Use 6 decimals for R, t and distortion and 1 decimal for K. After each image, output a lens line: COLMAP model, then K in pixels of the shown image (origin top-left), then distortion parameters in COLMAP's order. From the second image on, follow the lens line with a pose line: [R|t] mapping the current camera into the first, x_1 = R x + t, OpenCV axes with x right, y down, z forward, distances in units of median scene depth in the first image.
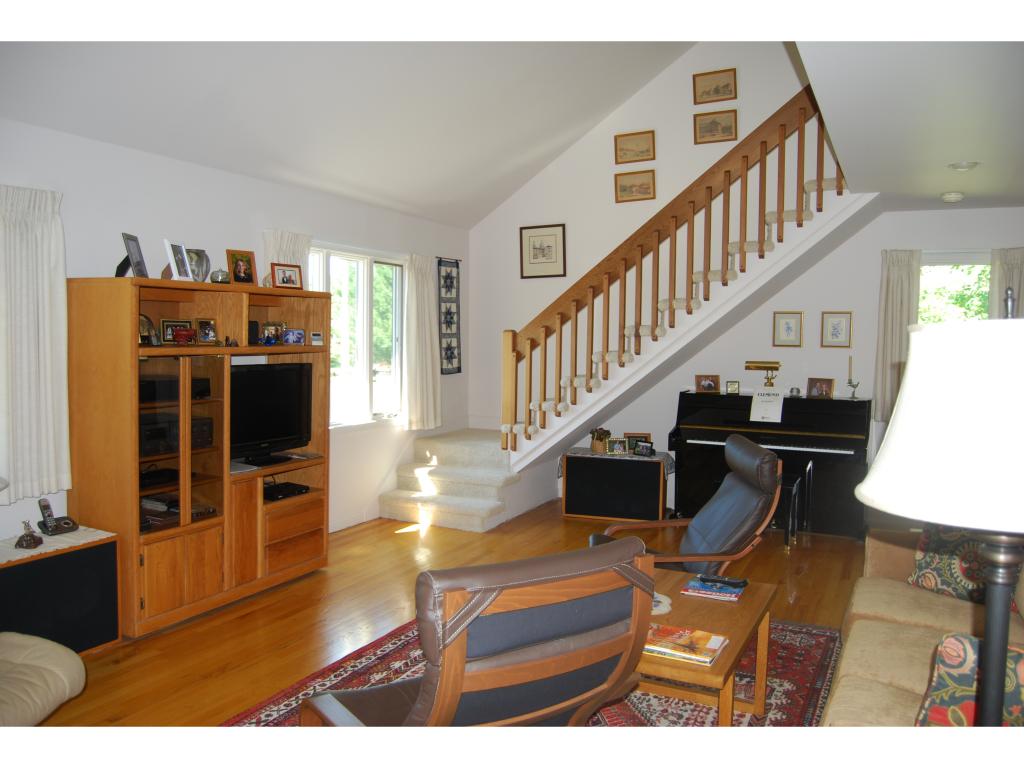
lens RADIAL K [[813.2, 0, 512.0], [0, 813.2, 384.0], [0, 0, 1]] dist [-0.070331, 0.005751]
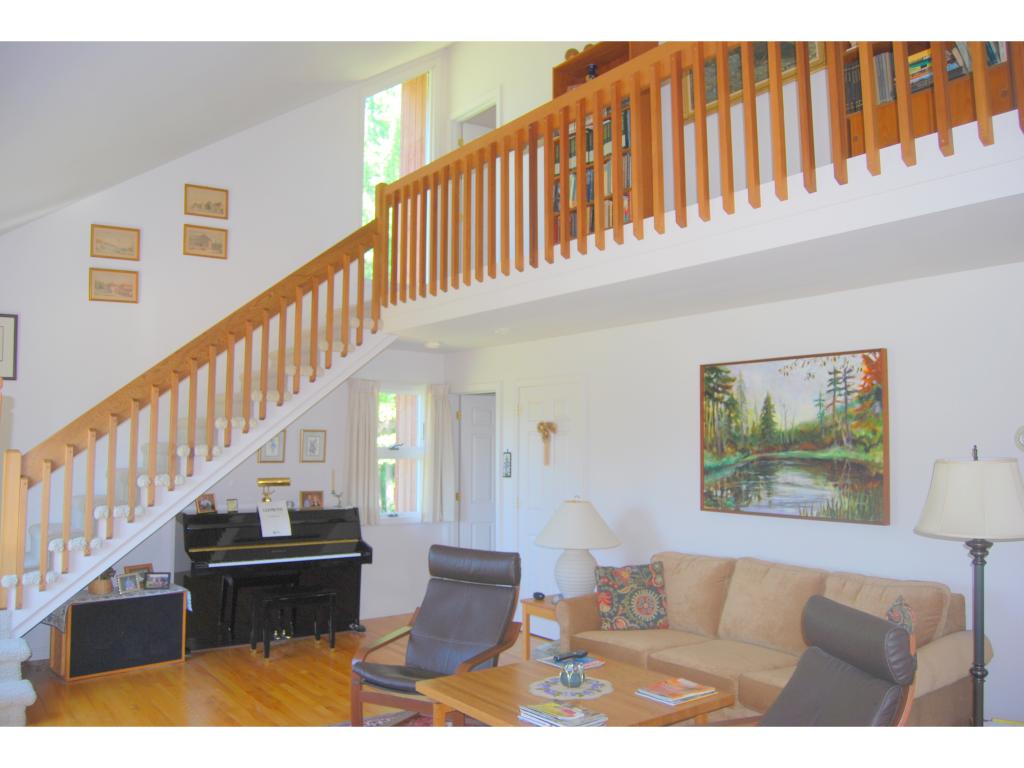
lens RADIAL K [[813.2, 0, 512.0], [0, 813.2, 384.0], [0, 0, 1]] dist [-0.070331, 0.005751]
pose [[0.437153, 0.058970, 0.897452, -0.473881], [0.055993, 0.994128, -0.092597, -0.033175], [-0.897642, 0.090730, 0.431284, 0.255997]]
